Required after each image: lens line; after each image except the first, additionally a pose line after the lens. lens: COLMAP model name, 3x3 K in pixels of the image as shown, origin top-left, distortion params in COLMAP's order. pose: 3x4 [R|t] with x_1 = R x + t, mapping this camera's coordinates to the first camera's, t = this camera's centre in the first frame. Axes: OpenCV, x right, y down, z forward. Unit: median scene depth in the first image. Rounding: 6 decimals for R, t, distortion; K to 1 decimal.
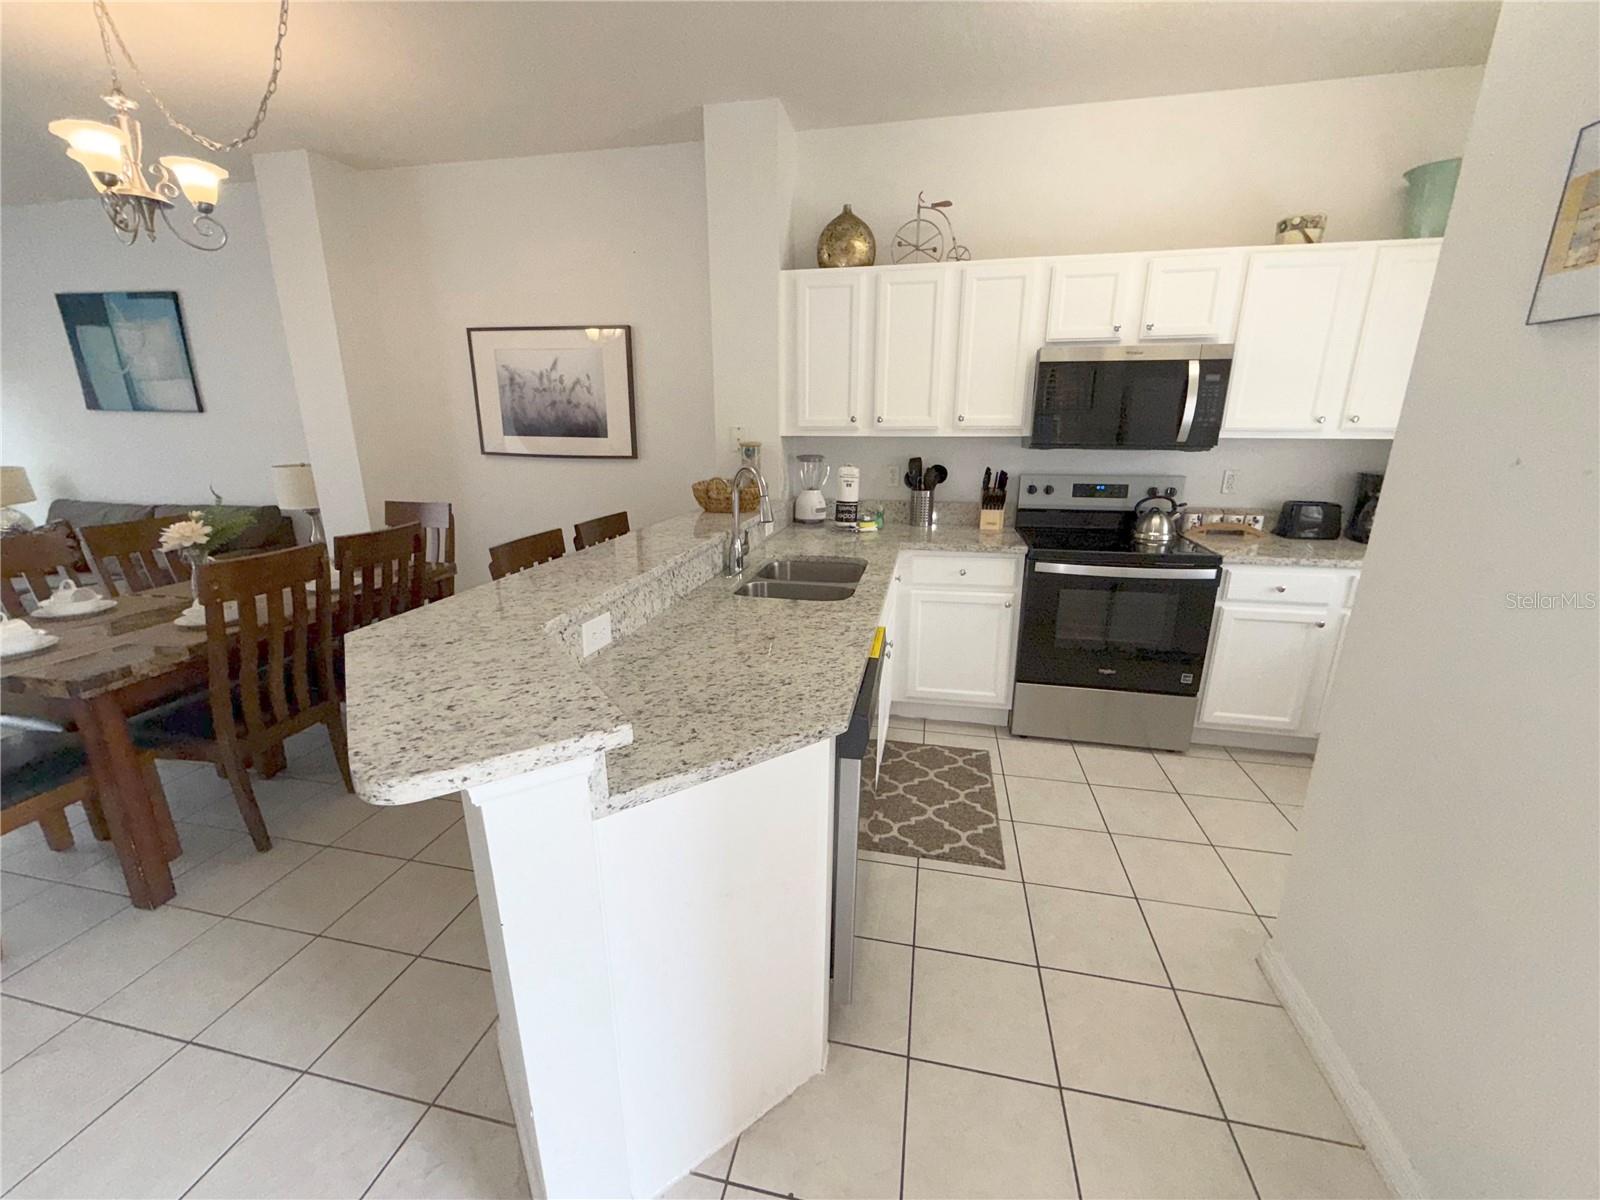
lens RADIAL K [[636.4, 0, 797.0], [0, 636.4, 601.2], [0, 0, 1]] dist [0.000268, -0.000220]
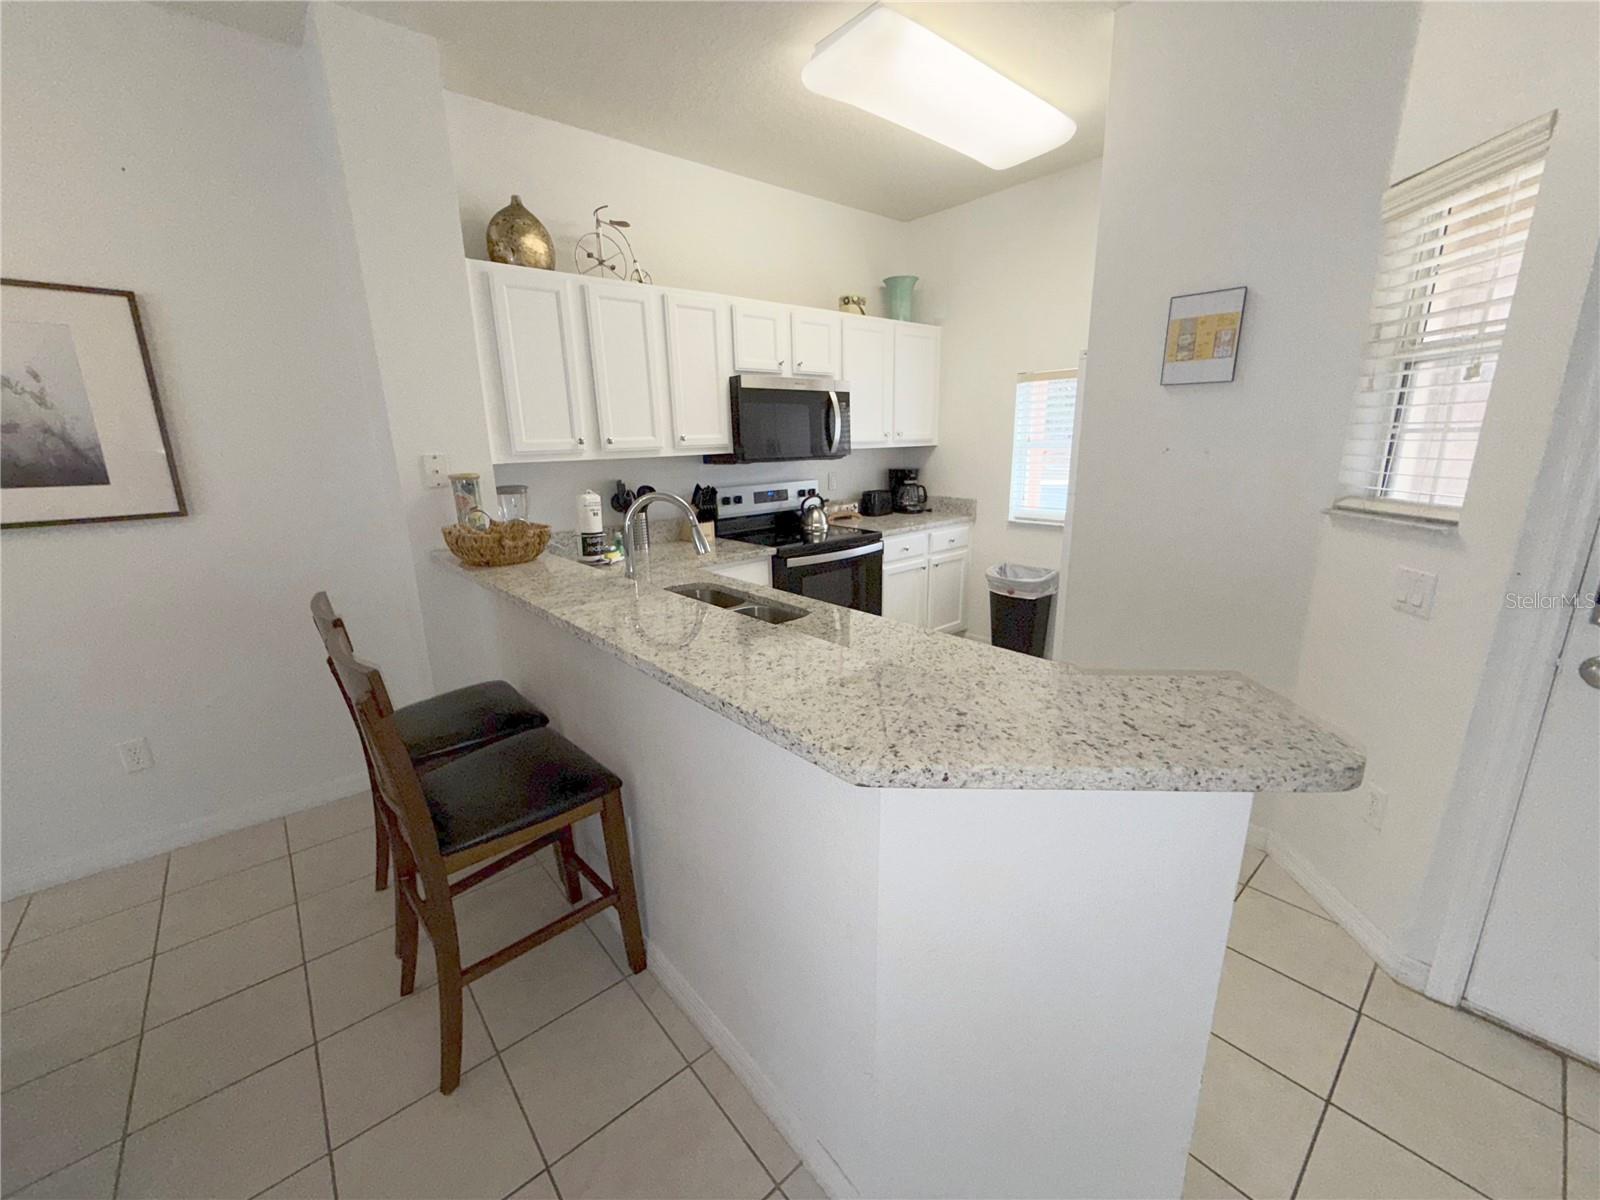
lens RADIAL K [[636.4, 0, 797.0], [0, 636.4, 601.2], [0, 0, 1]] dist [0.000268, -0.000220]
pose [[0.604833, -0.213065, 0.767321, -0.479979], [0.238430, 0.967793, 0.080791, -0.071178], [-0.759821, 0.134088, 0.636154, 0.239577]]
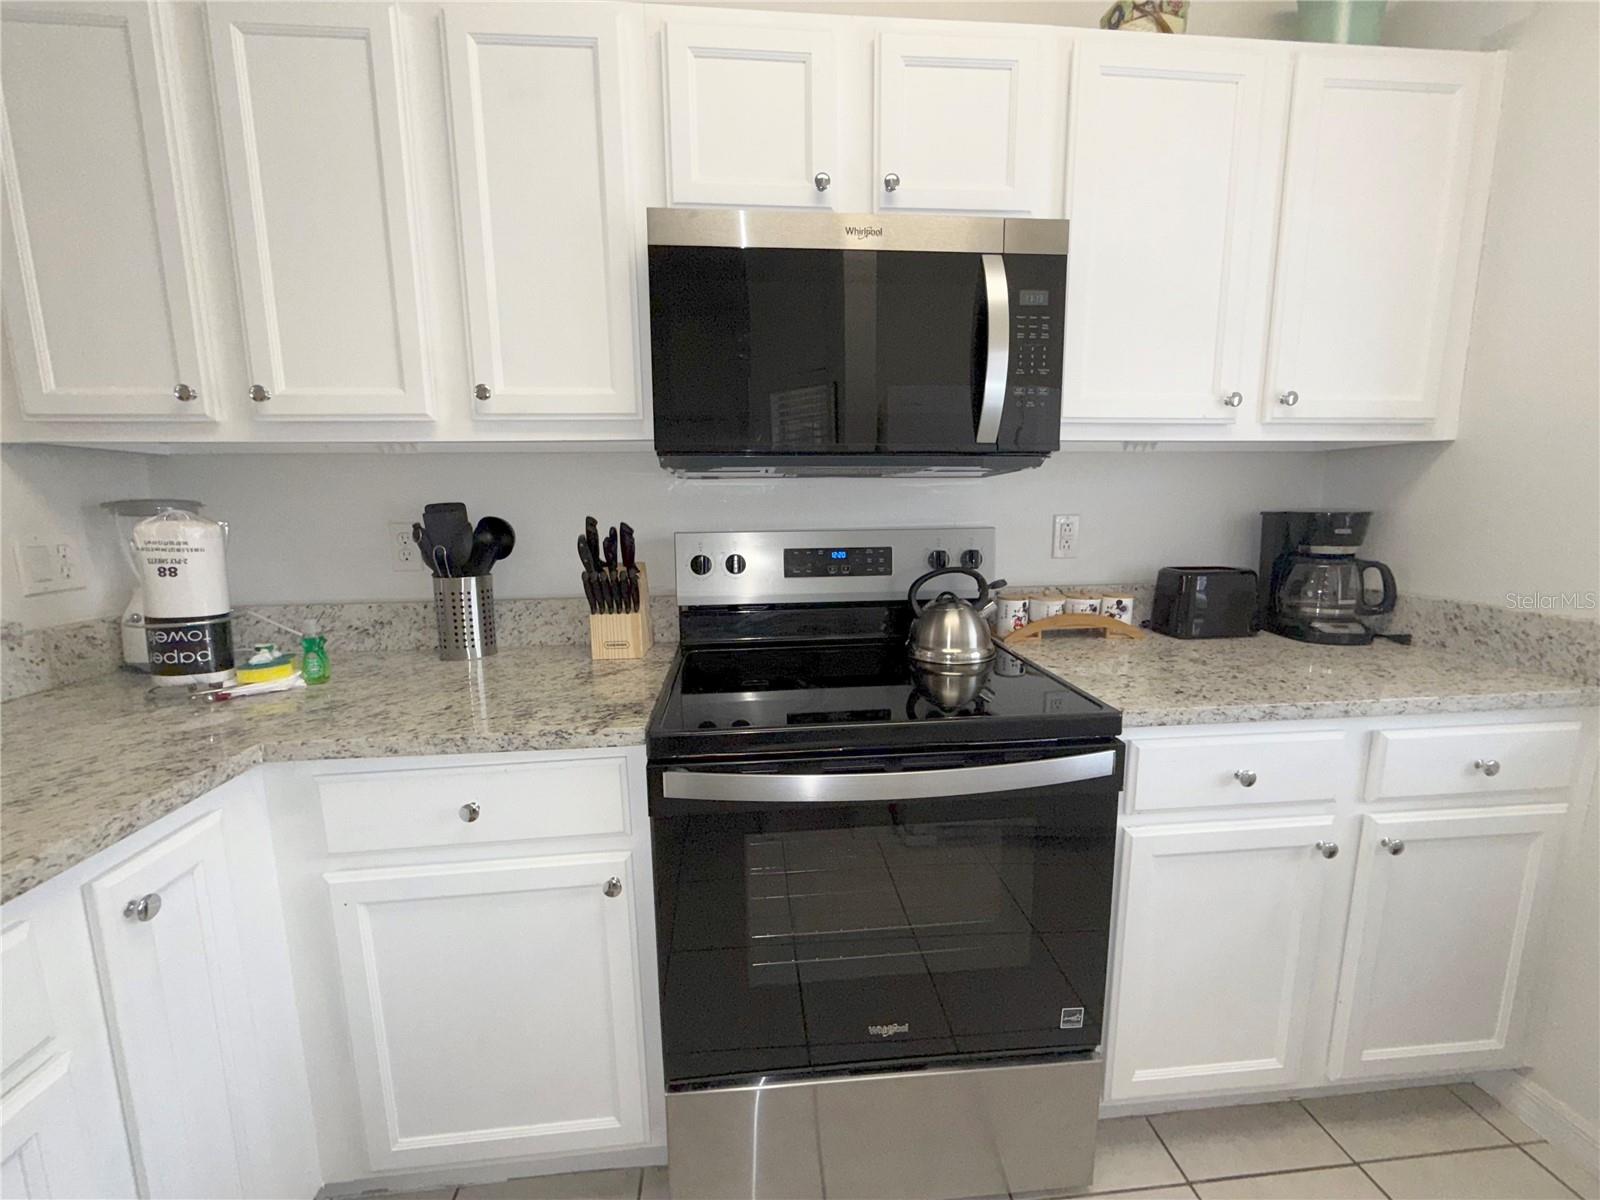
lens RADIAL K [[636.4, 0, 797.0], [0, 636.4, 601.2], [0, 0, 1]] dist [0.000268, -0.000220]
pose [[0.954602, -0.054274, 0.292898, 0.322099], [0.090526, 0.989615, -0.111661, -0.099152], [-0.283796, 0.133107, 0.949601, 0.591765]]
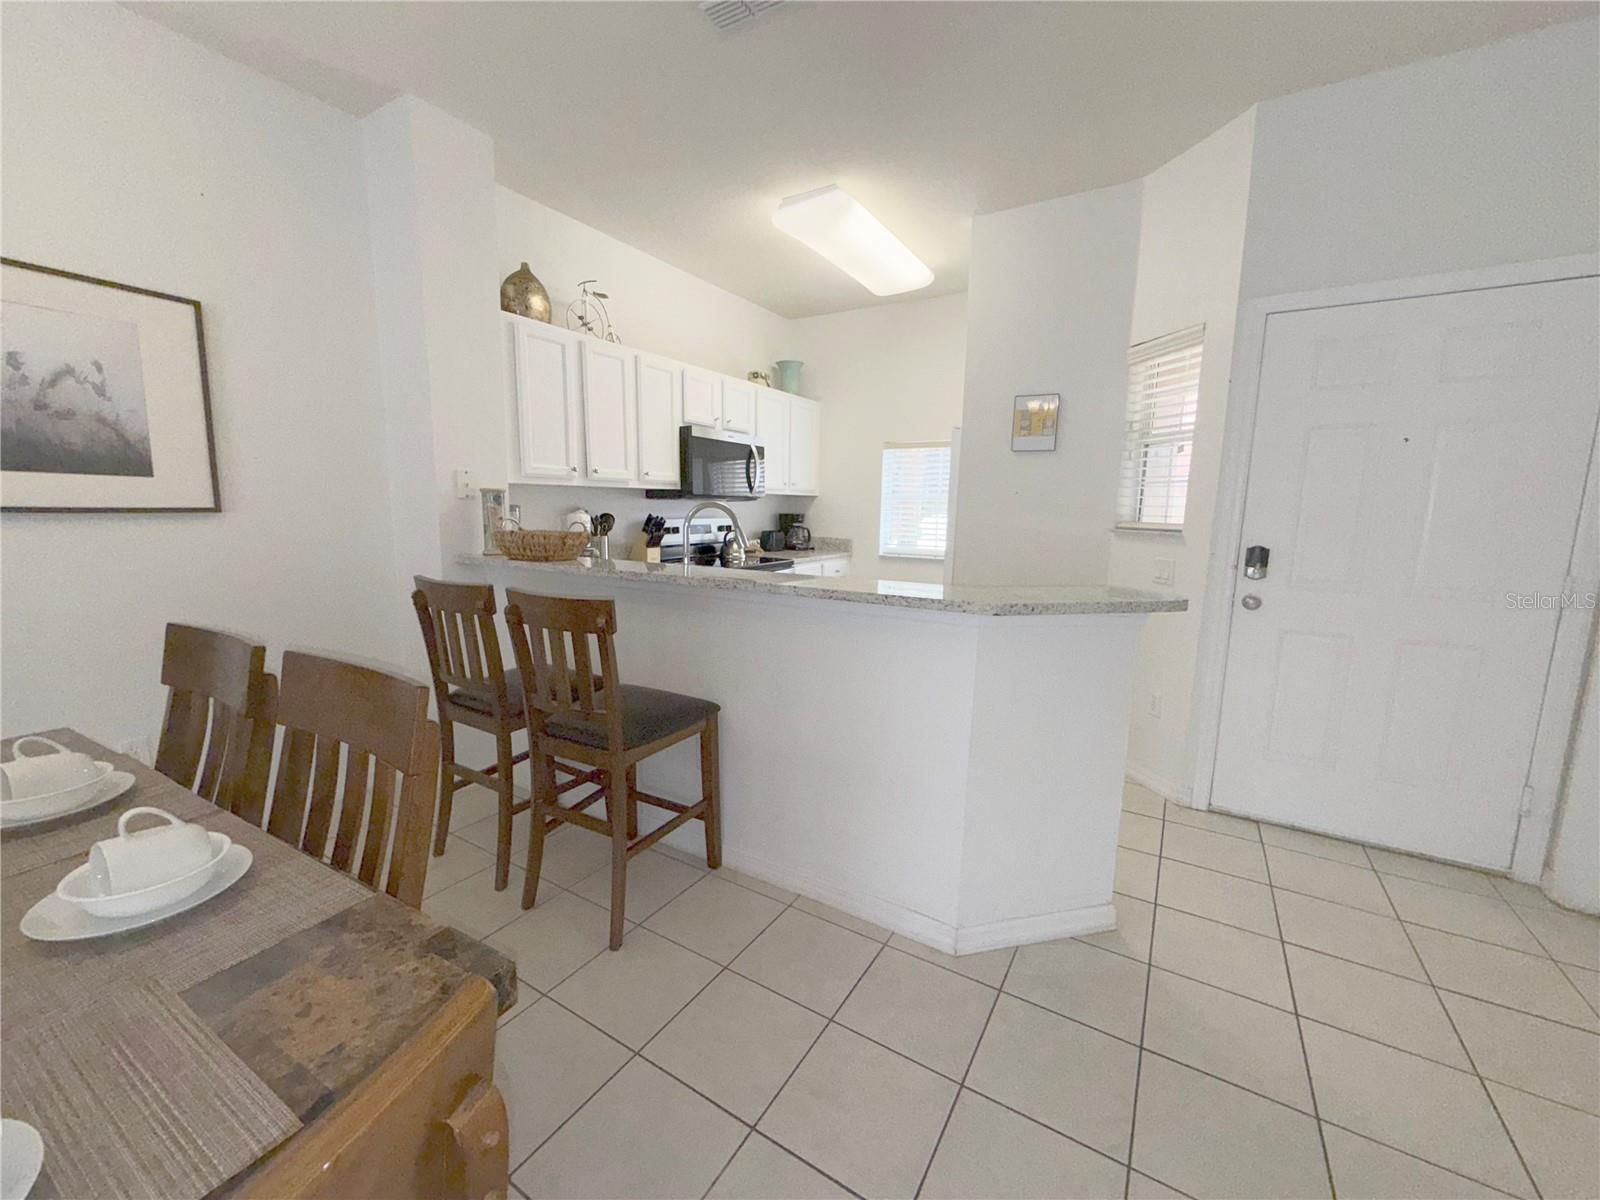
lens RADIAL K [[636.4, 0, 797.0], [0, 636.4, 601.2], [0, 0, 1]] dist [0.000268, -0.000220]
pose [[0.332411, -0.136544, 0.933198, -0.821307], [0.239955, 0.969148, 0.056331, -0.050167], [-0.912099, 0.205200, 0.354920, 0.357769]]
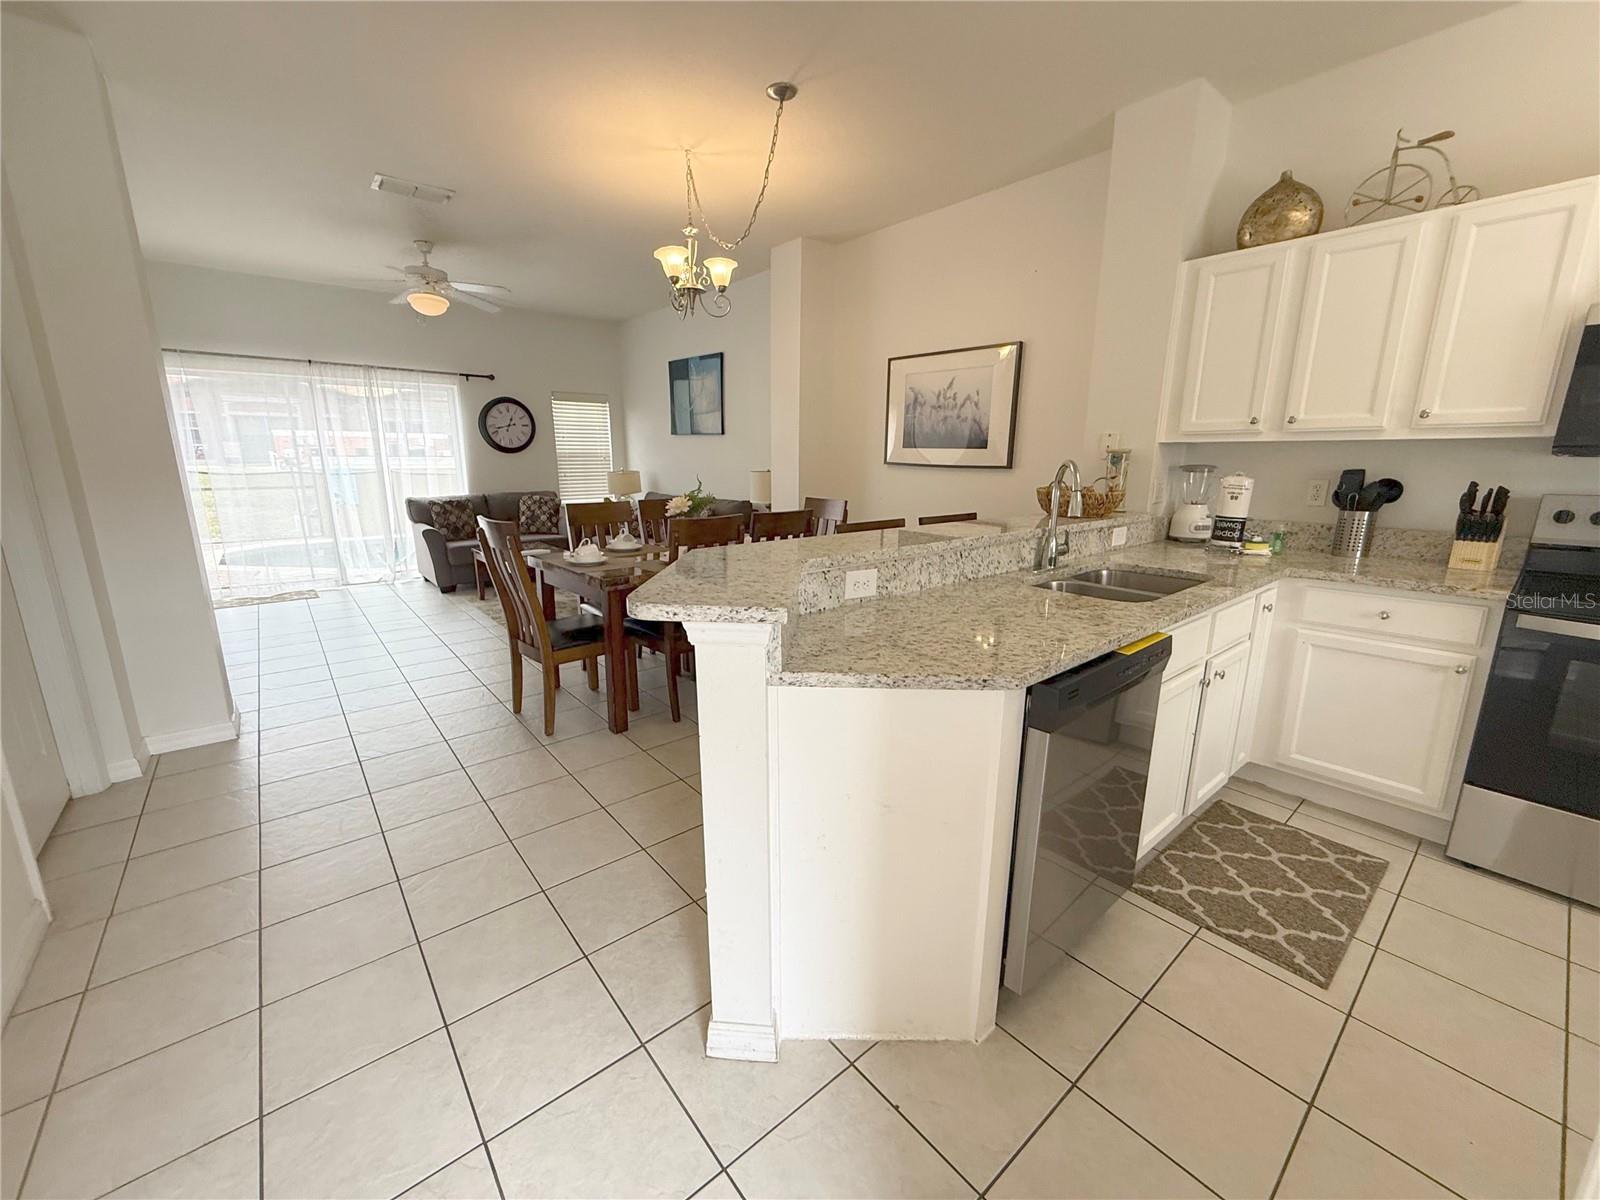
lens RADIAL K [[636.4, 0, 797.0], [0, 636.4, 601.2], [0, 0, 1]] dist [0.000268, -0.000220]
pose [[0.786657, 0.139296, -0.601471, 0.158658], [-0.167385, 0.985847, 0.009393, 0.045930], [0.594267, 0.093289, 0.798839, -0.015417]]
